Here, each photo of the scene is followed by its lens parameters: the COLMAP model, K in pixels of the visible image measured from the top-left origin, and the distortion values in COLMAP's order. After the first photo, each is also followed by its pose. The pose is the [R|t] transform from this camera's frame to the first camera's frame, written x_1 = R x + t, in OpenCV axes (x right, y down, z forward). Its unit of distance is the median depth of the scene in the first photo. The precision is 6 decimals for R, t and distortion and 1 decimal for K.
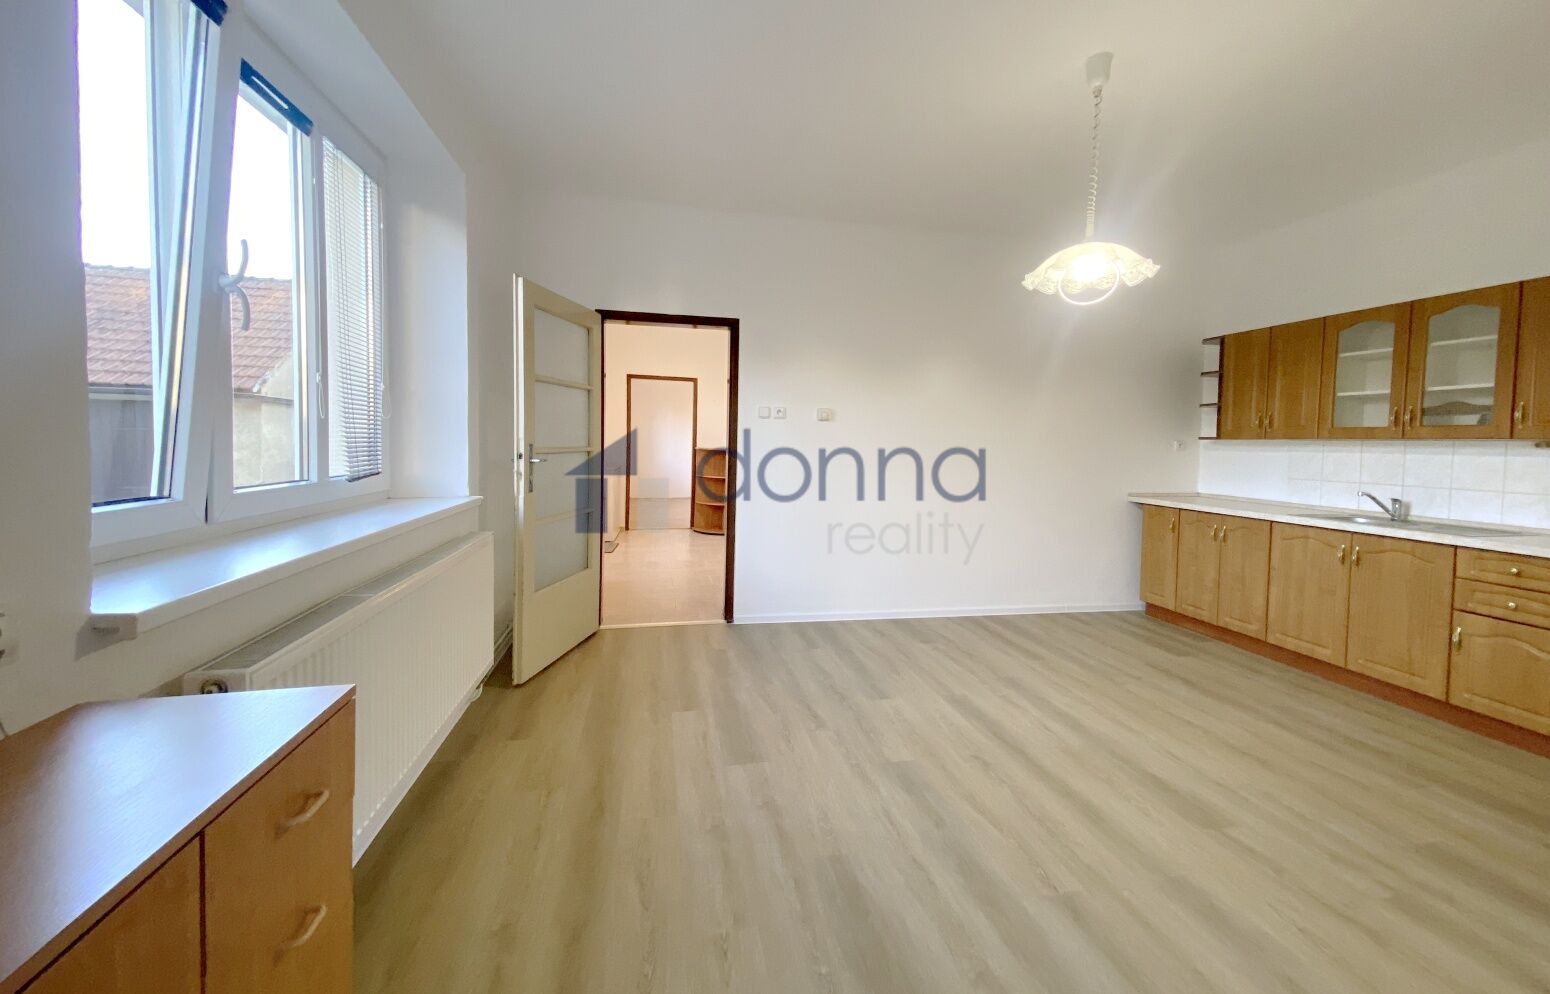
lens RADIAL K [[575.5, 0, 771.1], [0, 575.5, 464.8], [0, 0, 1]] dist [0.000165, -0.000460]
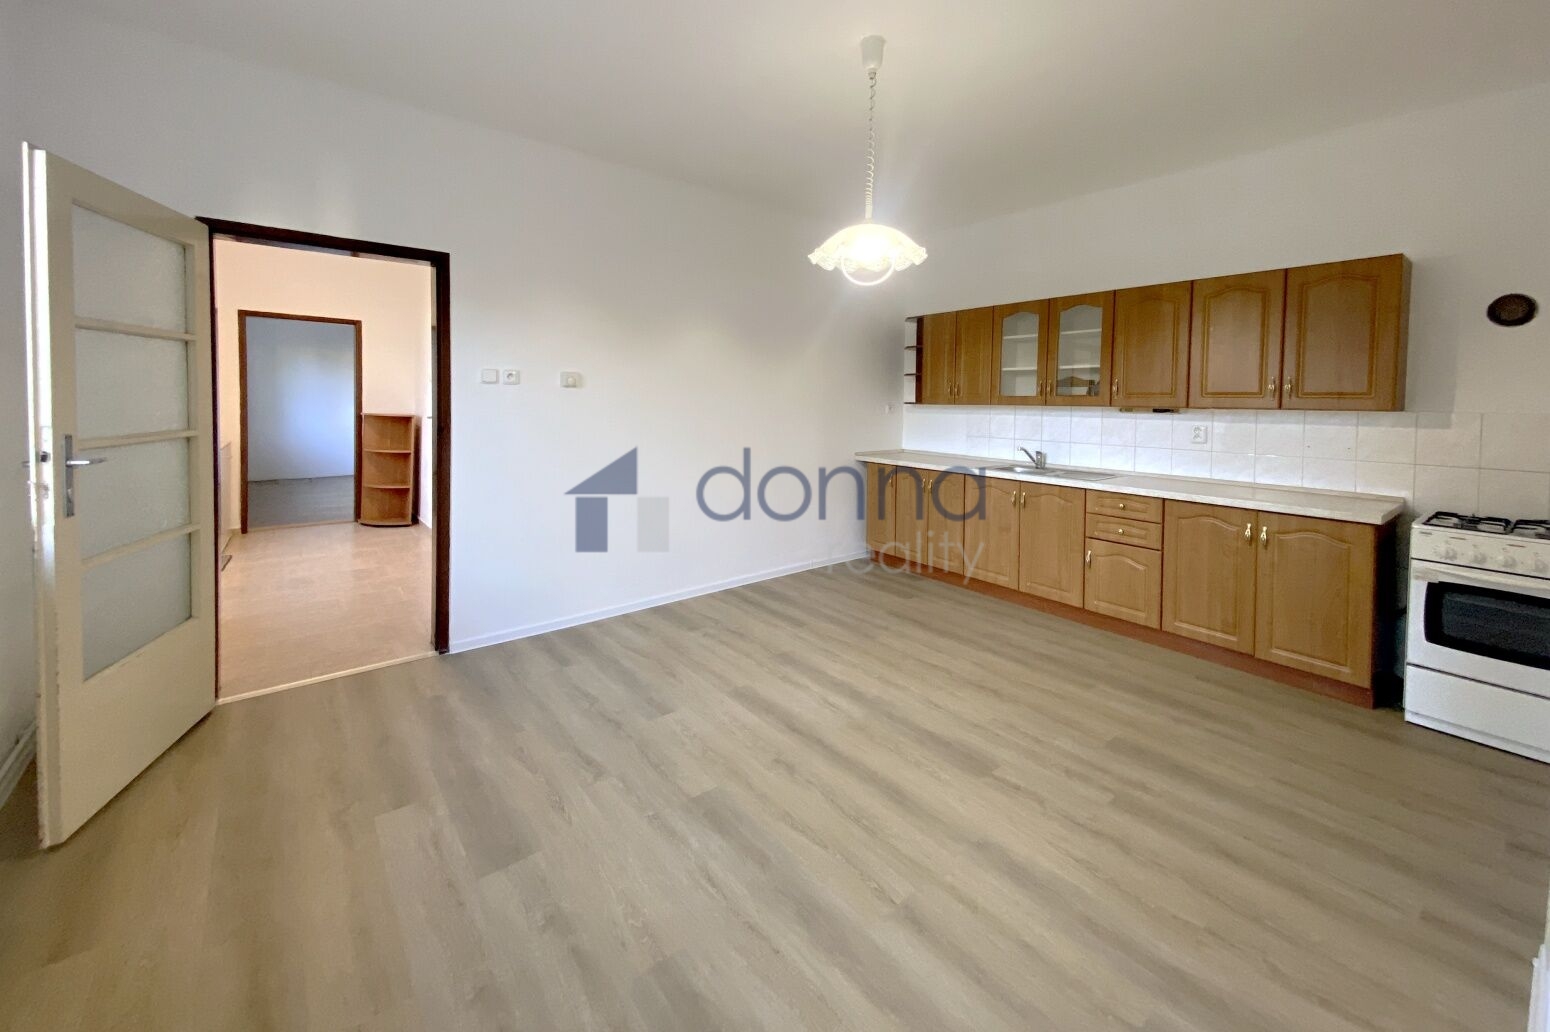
lens RADIAL K [[593.8, 0, 775.4], [0, 593.8, 420.2], [0, 0, 1]] dist [0.055908, -0.025113]
pose [[0.882756, -0.023212, 0.469258, -0.072812], [0.023432, 0.999711, 0.005372, -0.037175], [-0.469247, 0.006253, 0.883045, 0.110764]]
